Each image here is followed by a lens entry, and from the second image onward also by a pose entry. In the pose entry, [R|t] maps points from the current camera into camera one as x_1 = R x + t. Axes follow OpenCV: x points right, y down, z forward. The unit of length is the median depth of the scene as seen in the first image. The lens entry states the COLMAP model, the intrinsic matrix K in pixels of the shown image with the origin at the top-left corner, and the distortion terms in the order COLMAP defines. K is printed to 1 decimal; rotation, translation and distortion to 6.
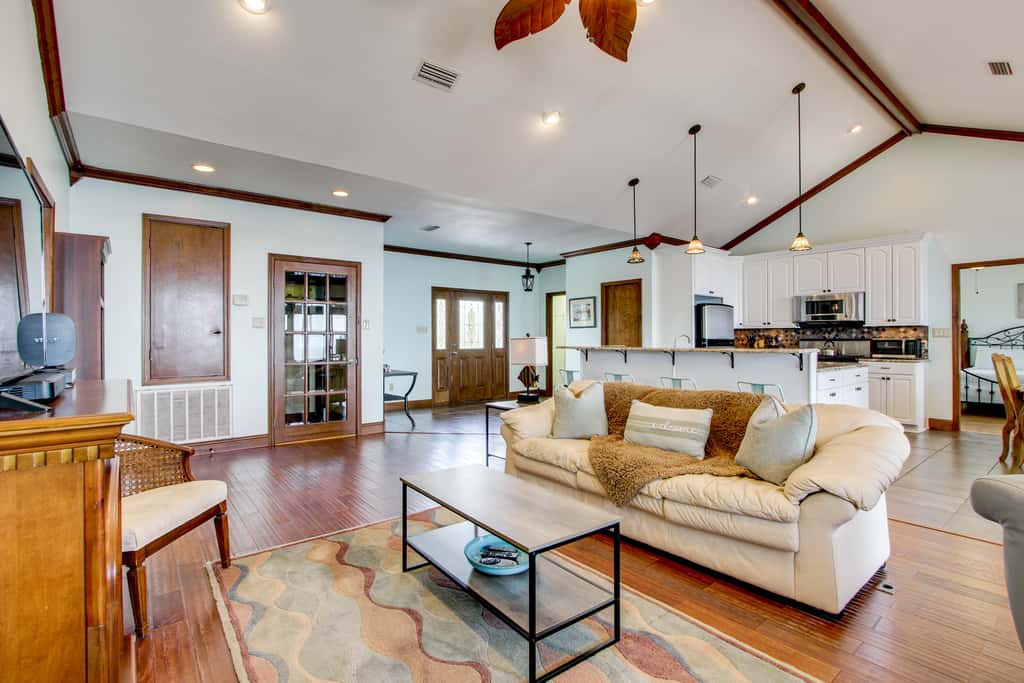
lens RADIAL K [[477.8, 0, 514.6], [0, 477.8, 336.5], [0, 0, 1]] dist [-0.001695, -0.003184]
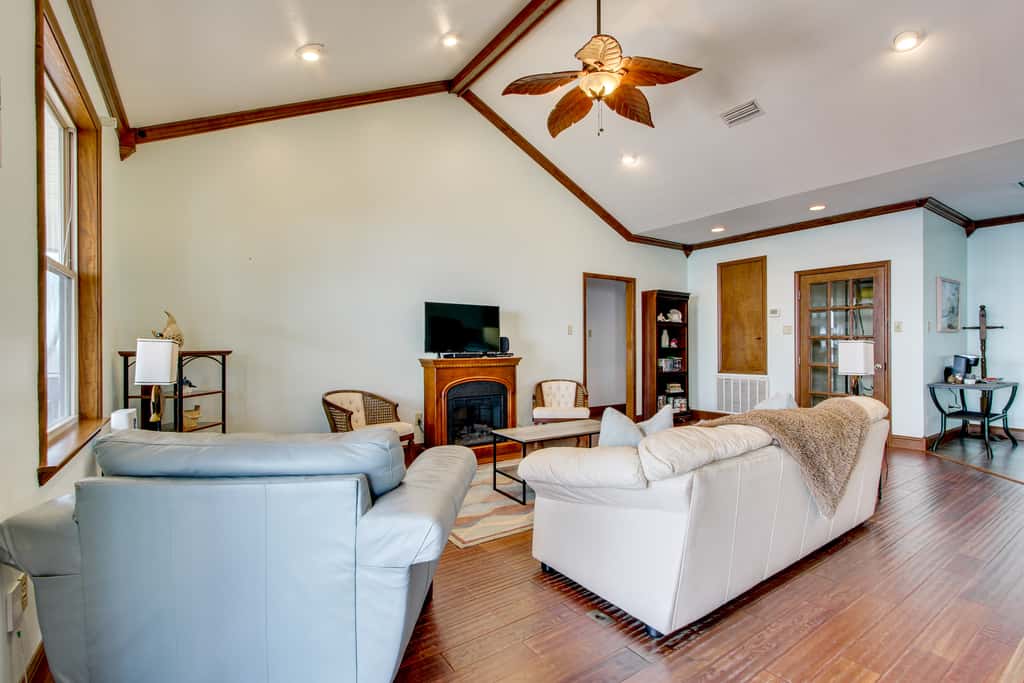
lens RADIAL K [[477.8, 0, 518.8], [0, 477.8, 343.7], [0, 0, 1]] dist [-0.001695, -0.003184]
pose [[-0.069708, 0.000495, -0.997567, 0.539705], [0.007868, 0.999969, -0.000053, 0.001128], [0.997536, -0.007853, -0.069710, 0.289083]]
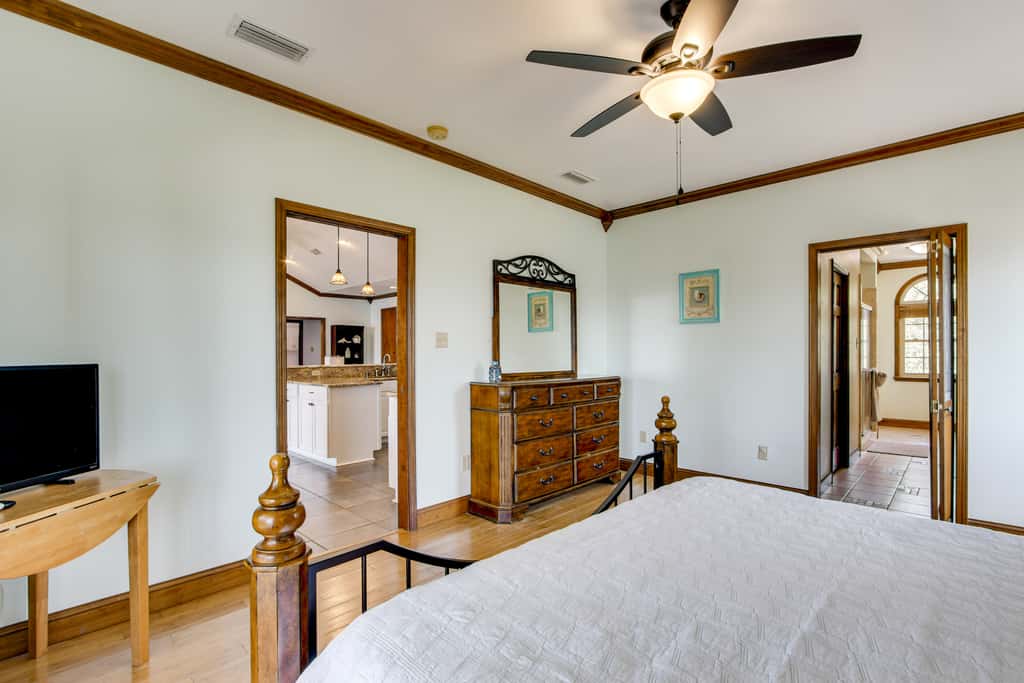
lens RADIAL K [[477.8, 0, 519.2], [0, 477.8, 346.7], [0, 0, 1]] dist [-0.001695, -0.003184]
pose [[0.129667, -0.006771, -0.991535, 1.303705], [0.011101, 0.999924, -0.005376, -0.012605], [0.991495, -0.010309, 0.129732, 0.917452]]
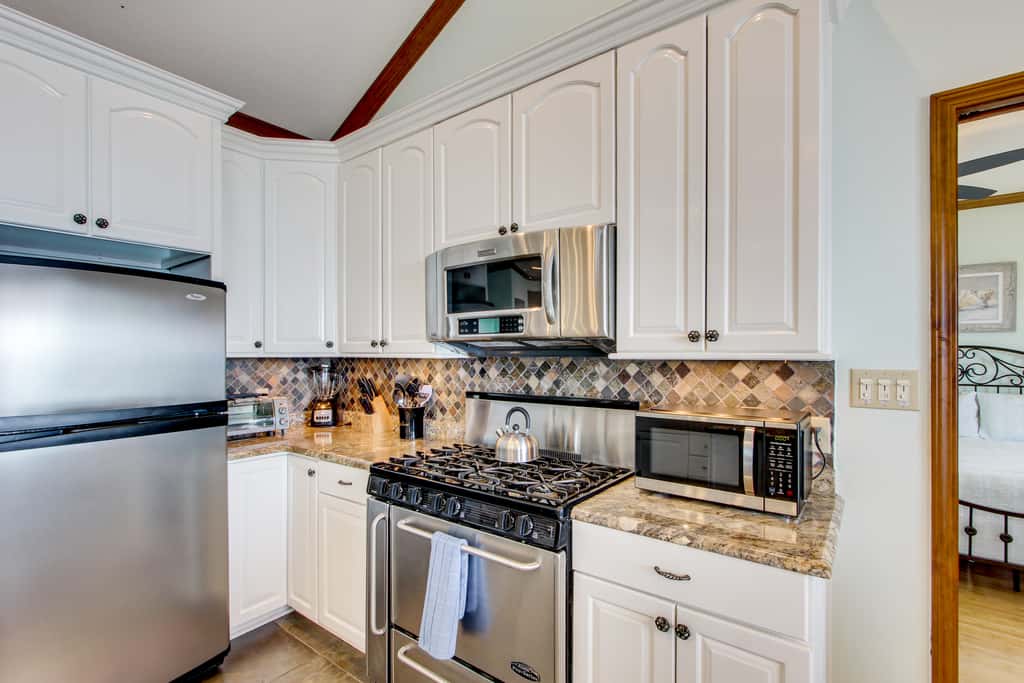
lens RADIAL K [[477.8, 0, 511.8], [0, 477.8, 351.2], [0, 0, 1]] dist [-0.001695, -0.003184]
pose [[0.971711, -0.000969, 0.236170, 0.580770], [0.000336, 0.999996, 0.002718, -0.024586], [-0.236171, -0.002562, 0.971708, 0.715429]]
